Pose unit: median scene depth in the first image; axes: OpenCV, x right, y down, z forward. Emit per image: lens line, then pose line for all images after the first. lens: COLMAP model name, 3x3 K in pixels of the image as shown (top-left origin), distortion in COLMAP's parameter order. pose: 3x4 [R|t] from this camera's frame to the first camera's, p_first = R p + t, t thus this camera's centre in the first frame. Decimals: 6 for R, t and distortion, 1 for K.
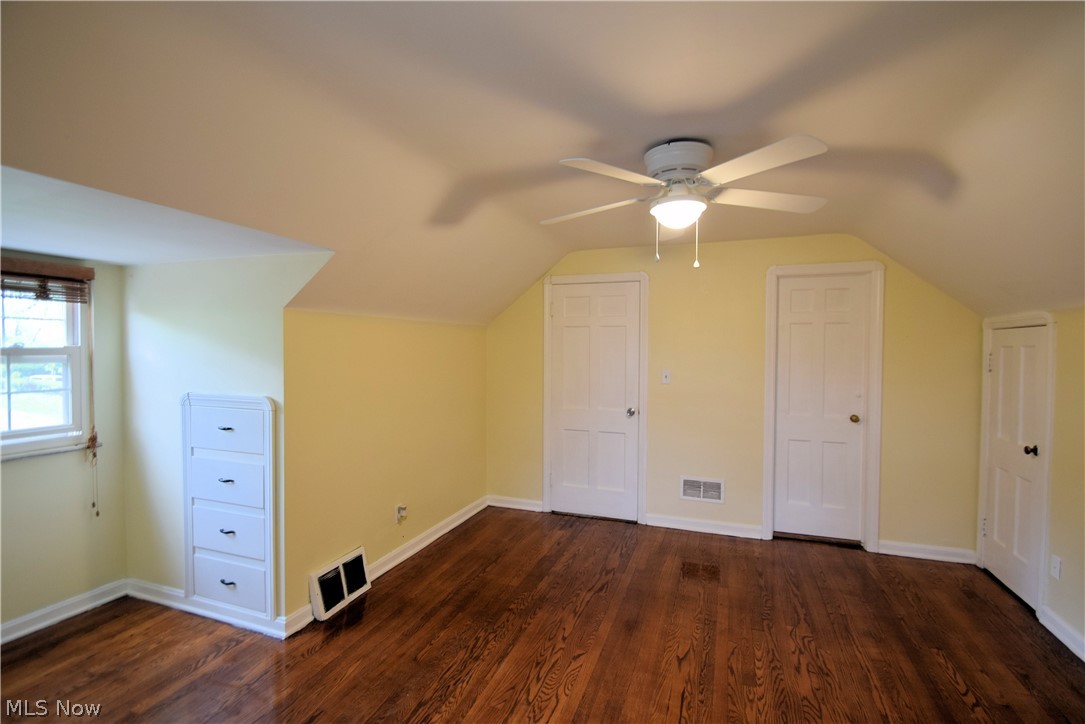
lens RADIAL K [[491.8, 0, 543.1], [0, 491.8, 358.6], [0, 0, 1]] dist [0.009080, -0.001009]
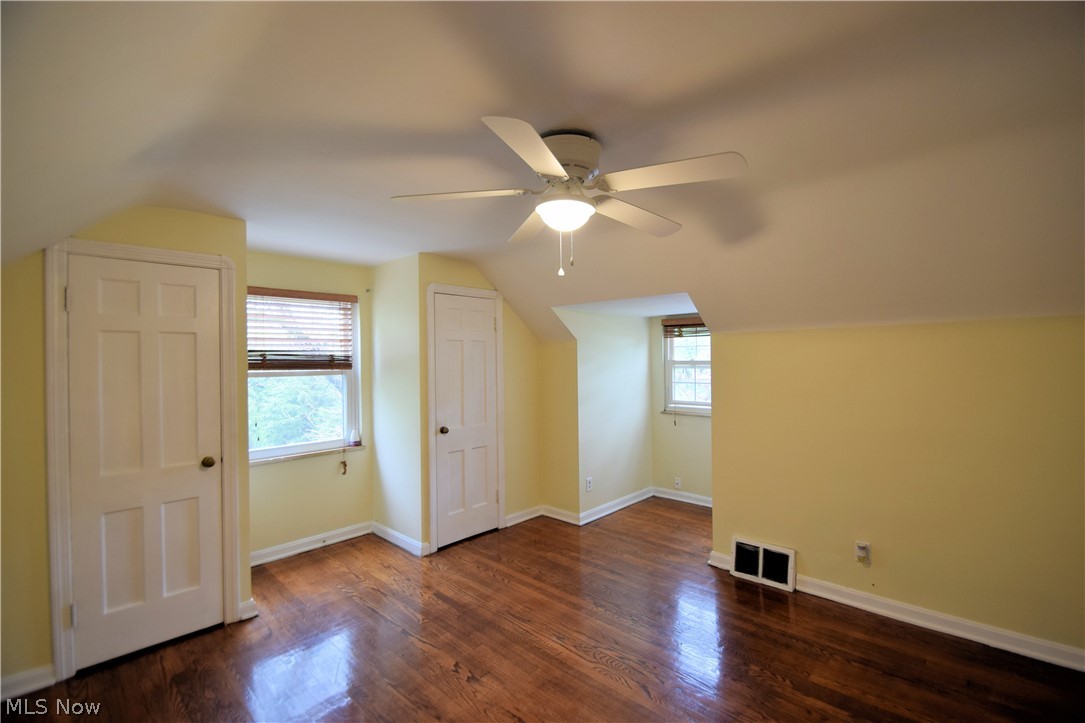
lens RADIAL K [[484.7, 0, 565.8], [0, 484.7, 360.5], [0, 0, 1]] dist [0.021453, -0.000249]
pose [[-0.367126, 0.001331, -0.930170, 0.899833], [-0.006231, 0.999973, 0.003890, -0.024131], [0.930150, 0.007224, -0.367108, 1.084123]]
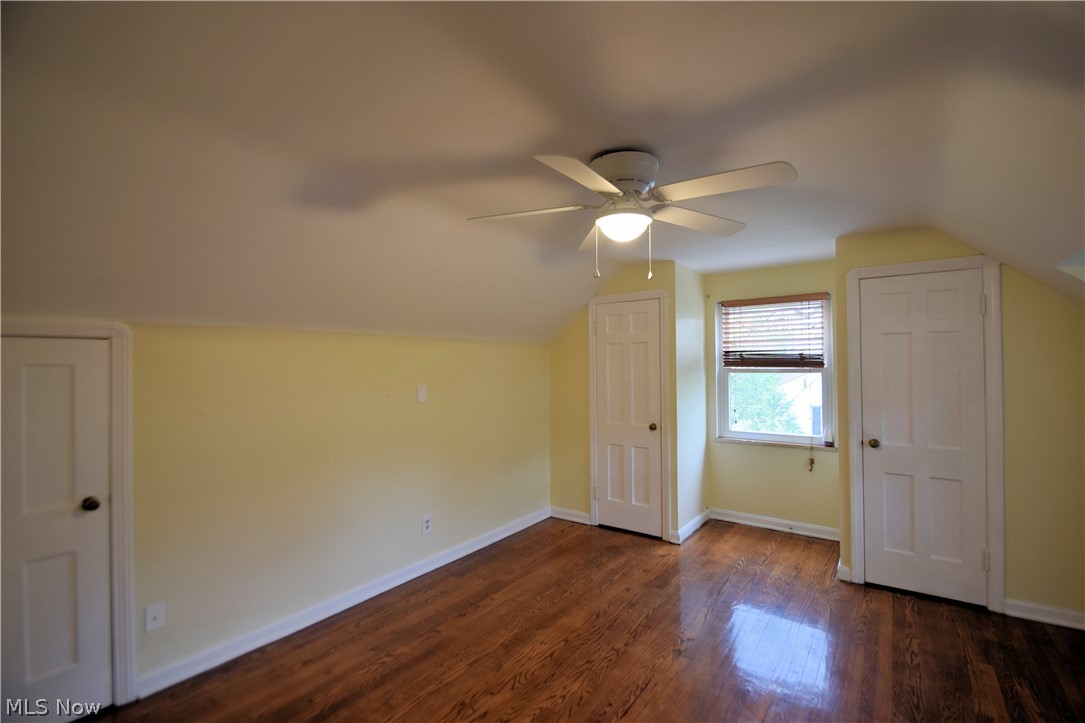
lens RADIAL K [[491.8, 0, 543.1], [0, 491.8, 358.1], [0, 0, 1]] dist [0.009080, -0.001009]
pose [[-0.964606, 0.006998, 0.263604, 0.140851], [0.008723, 0.999948, 0.005375, -0.031946], [-0.263553, 0.007484, -0.964616, 1.608974]]
